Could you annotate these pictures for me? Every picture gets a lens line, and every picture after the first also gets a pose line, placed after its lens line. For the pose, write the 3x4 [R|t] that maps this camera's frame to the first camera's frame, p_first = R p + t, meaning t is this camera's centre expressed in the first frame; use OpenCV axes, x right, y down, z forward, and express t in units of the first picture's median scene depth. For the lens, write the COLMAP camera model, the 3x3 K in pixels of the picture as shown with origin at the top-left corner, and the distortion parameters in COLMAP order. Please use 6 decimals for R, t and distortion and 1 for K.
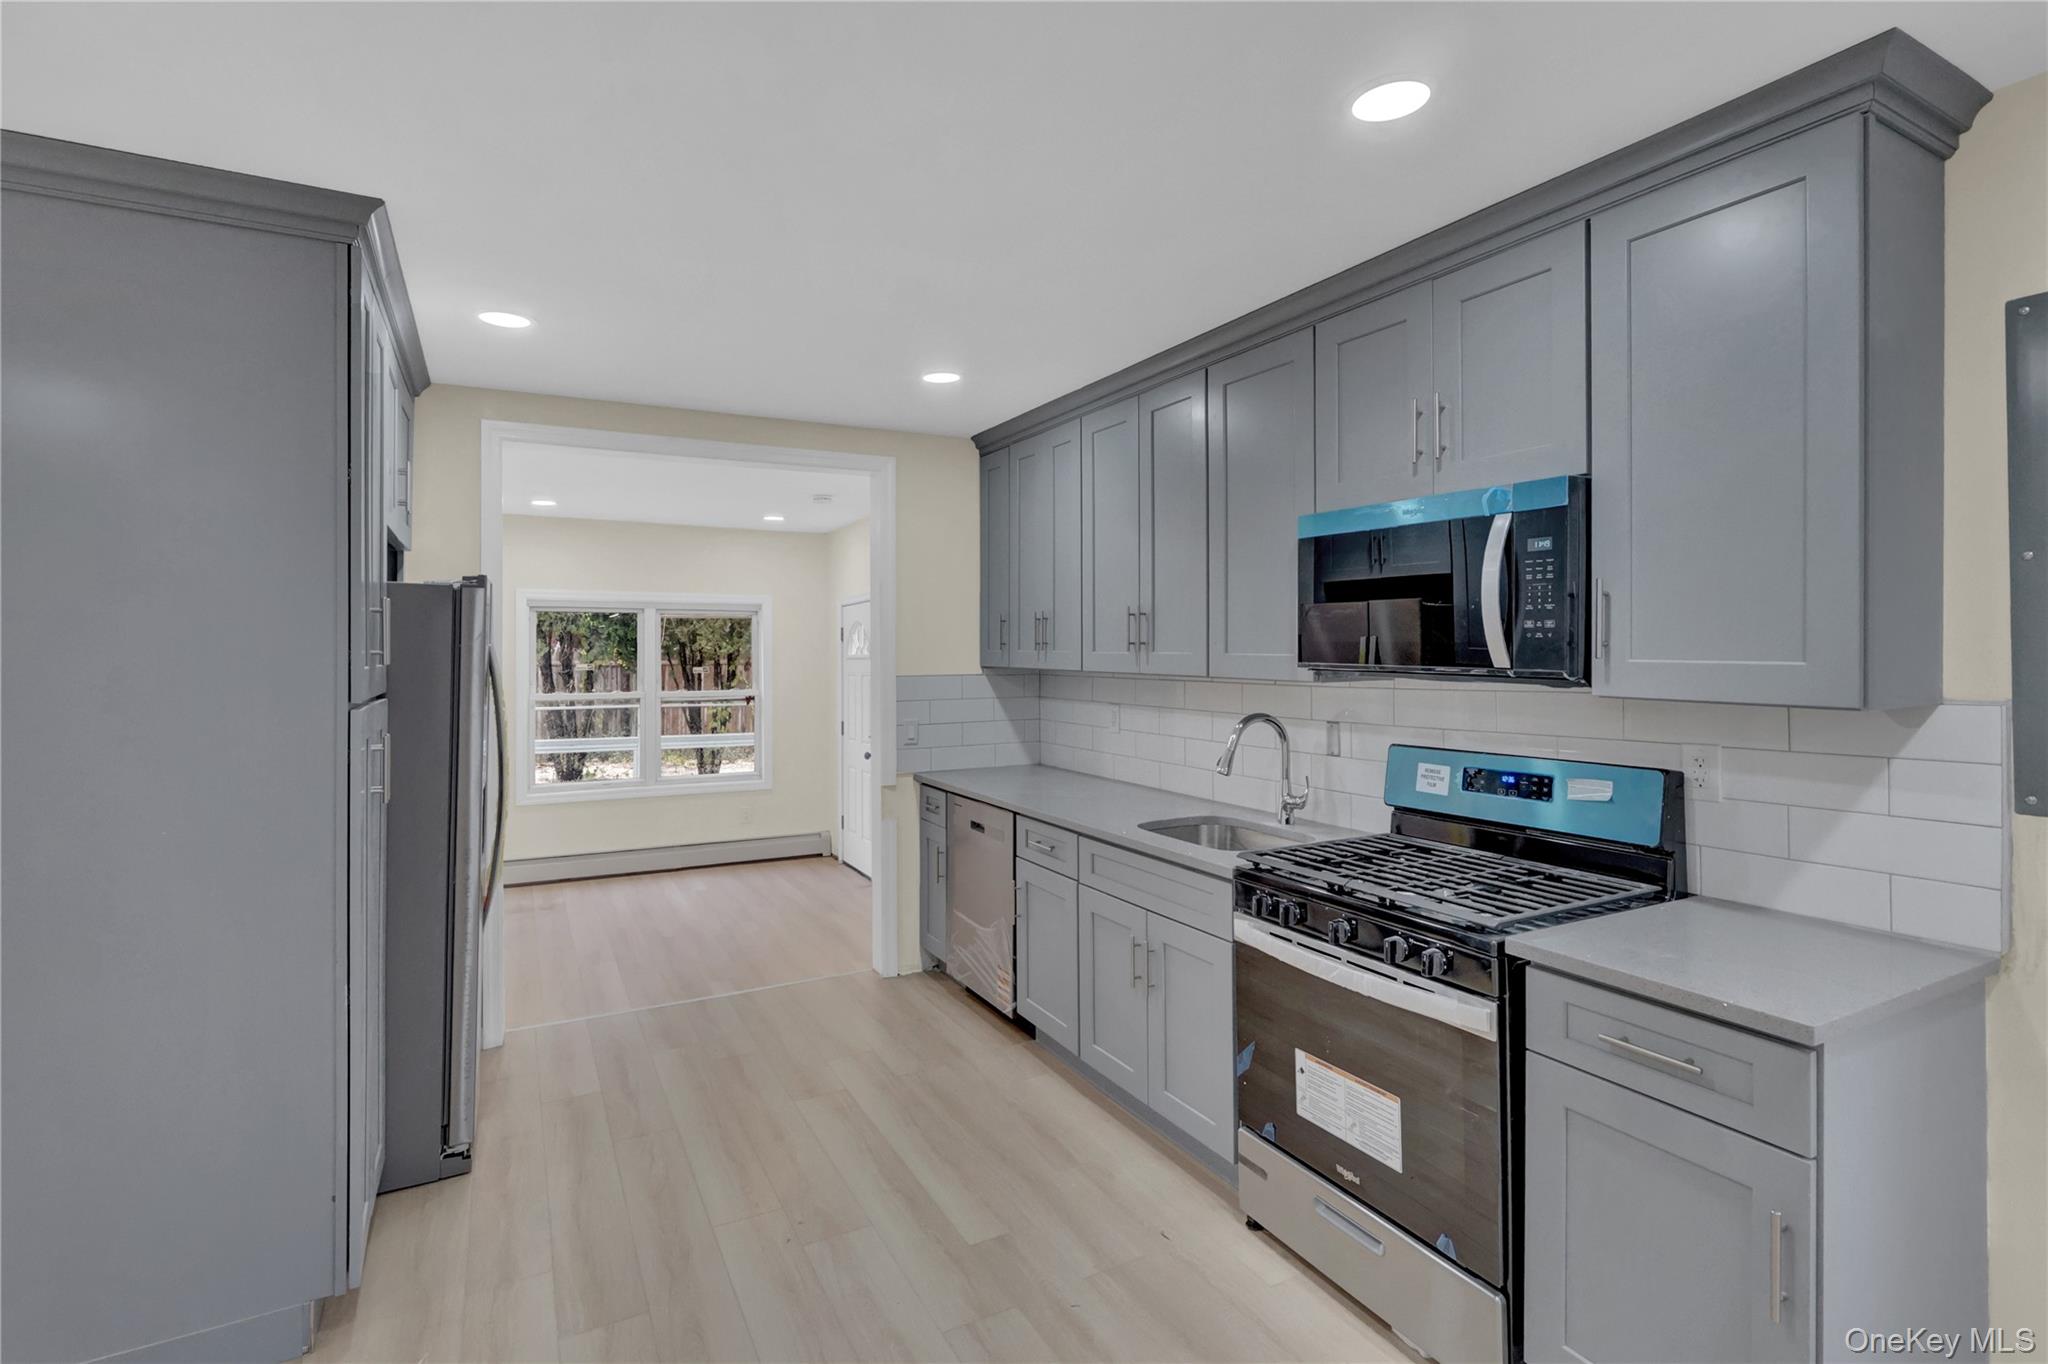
lens RADIAL K [[952.2, 0, 1038.1], [0, 952.2, 650.1], [0, 0, 1]] dist [-0.003234, 0.002321]
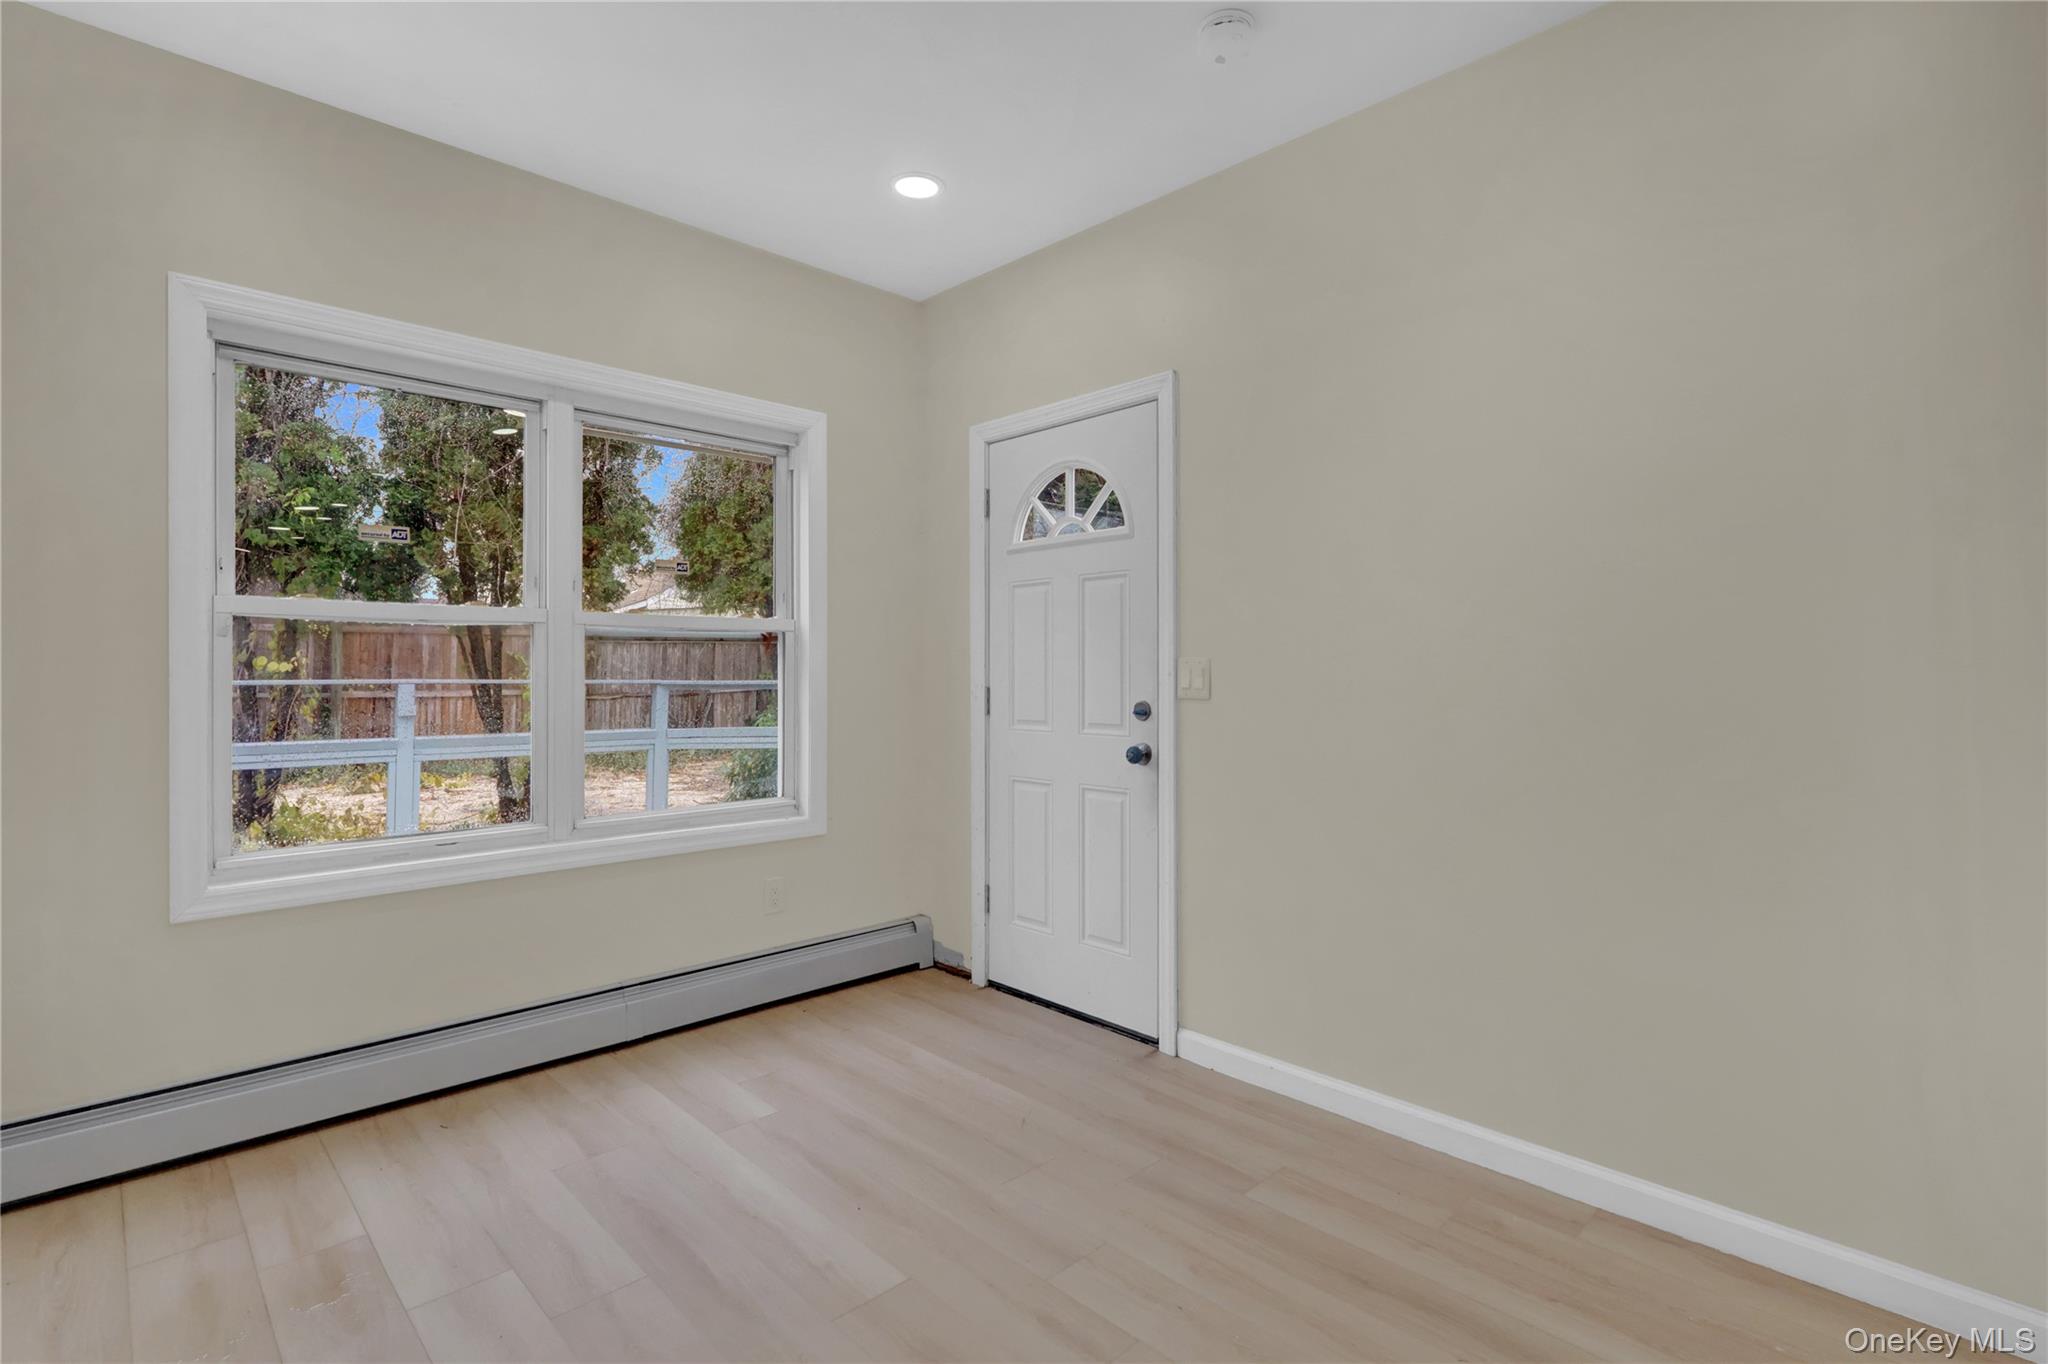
lens RADIAL K [[952.2, 0, 1005.6], [0, 952.2, 677.6], [0, 0, 1]] dist [-0.003234, 0.002321]
pose [[0.965407, 0.000943, 0.260744, -0.803076], [-0.006589, 0.999762, 0.020780, 0.152816], [-0.260663, -0.021779, 0.965184, 1.363207]]
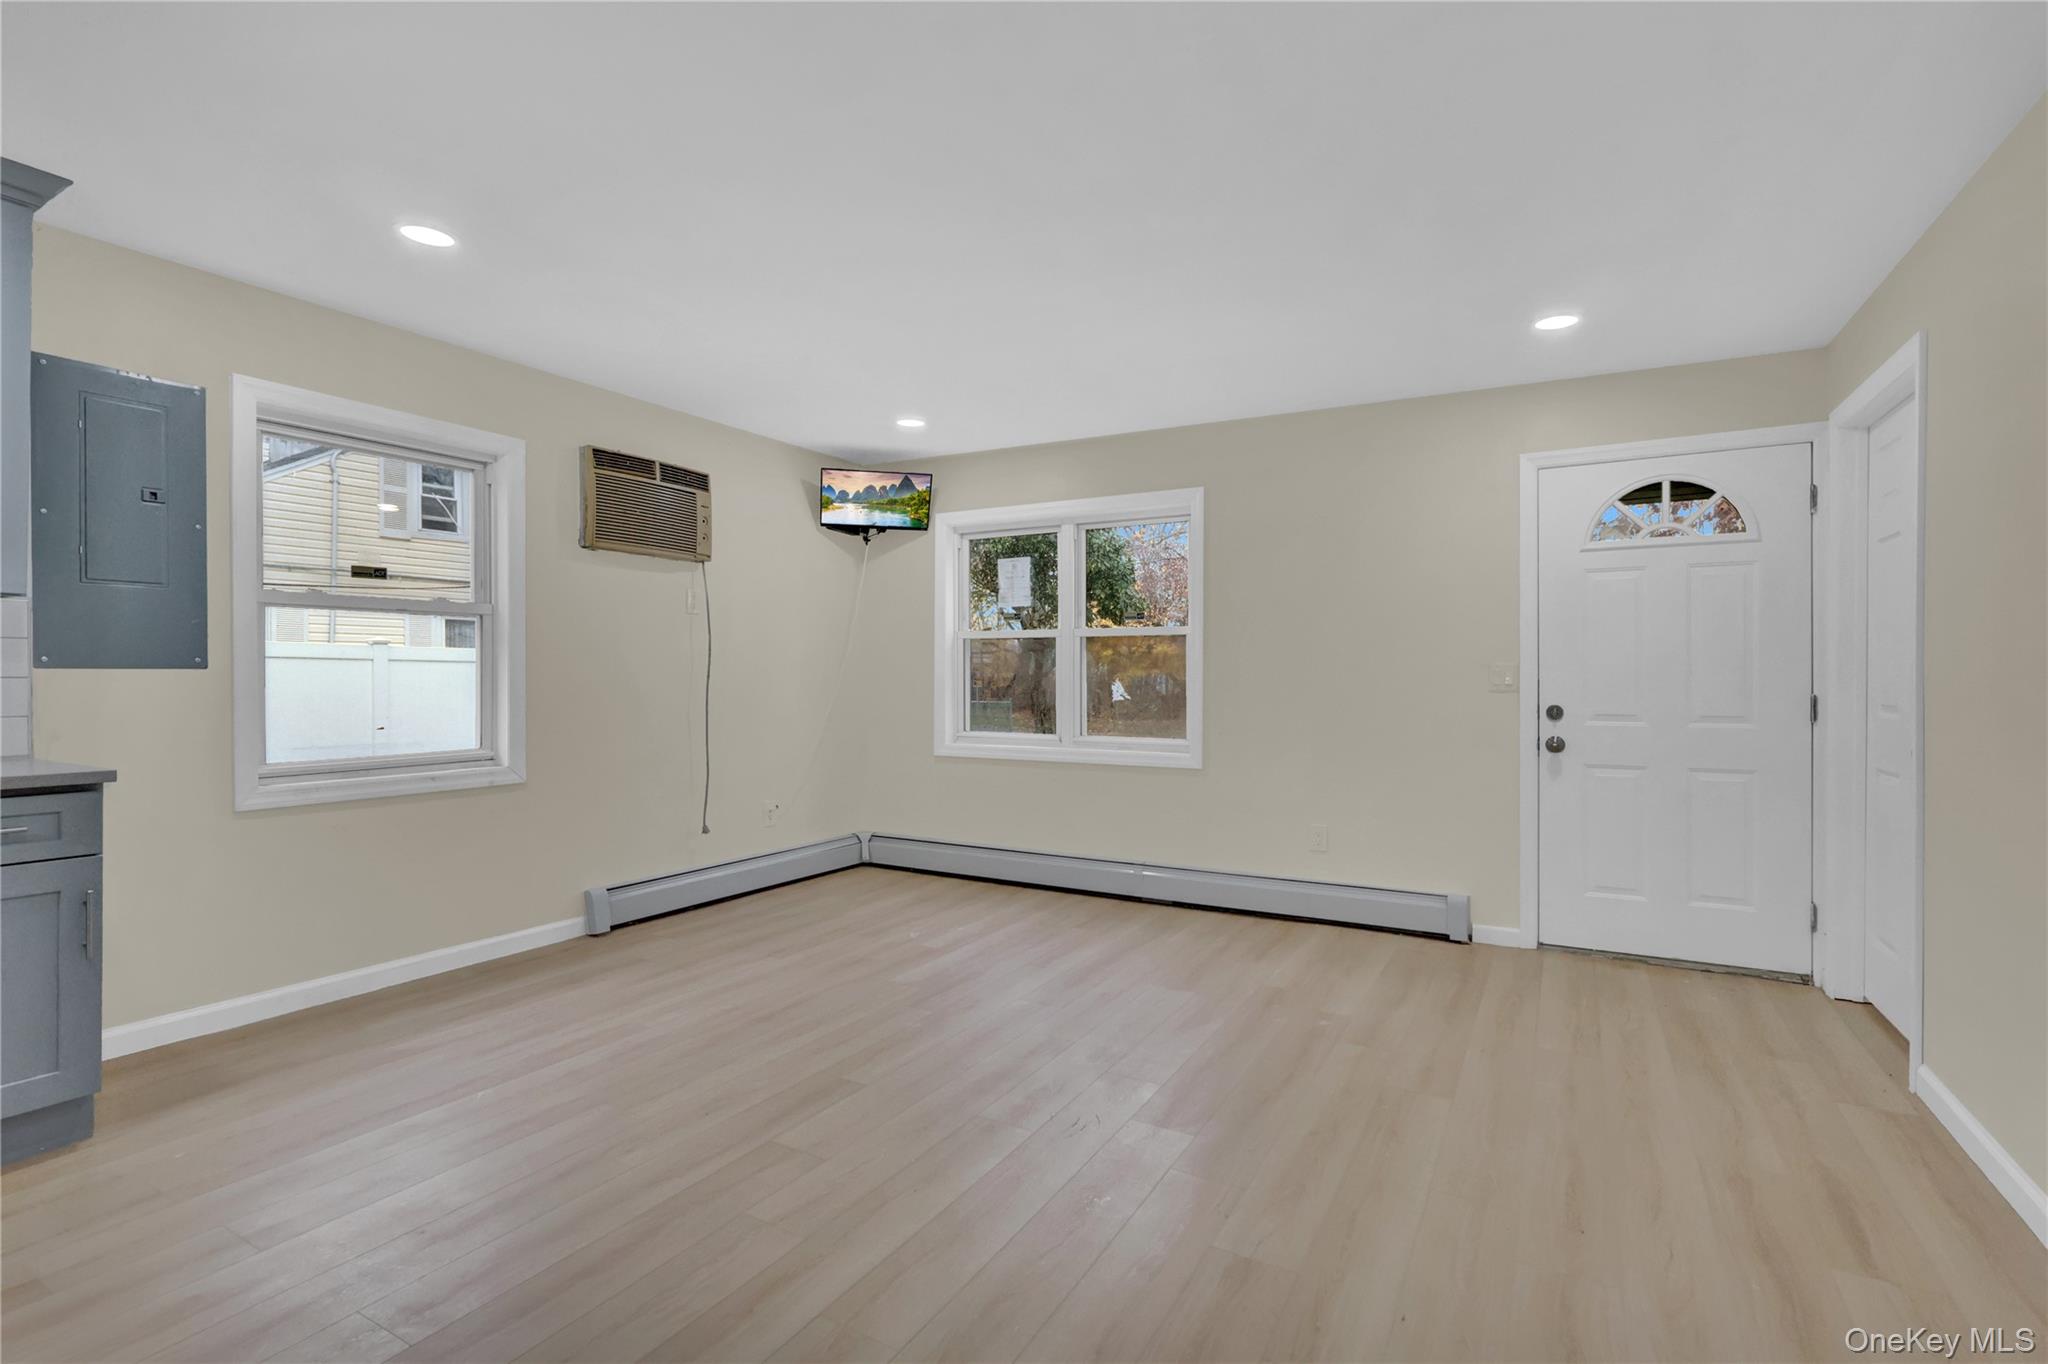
lens RADIAL K [[952.2, 0, 1020.2], [0, 952.2, 679.5], [0, 0, 1]] dist [-0.003234, 0.002321]
pose [[-0.519508, 0.001440, 0.854464, -0.681945], [-0.002293, 0.999993, -0.003079, 0.106501], [-0.854463, -0.003559, -0.519501, 0.225120]]
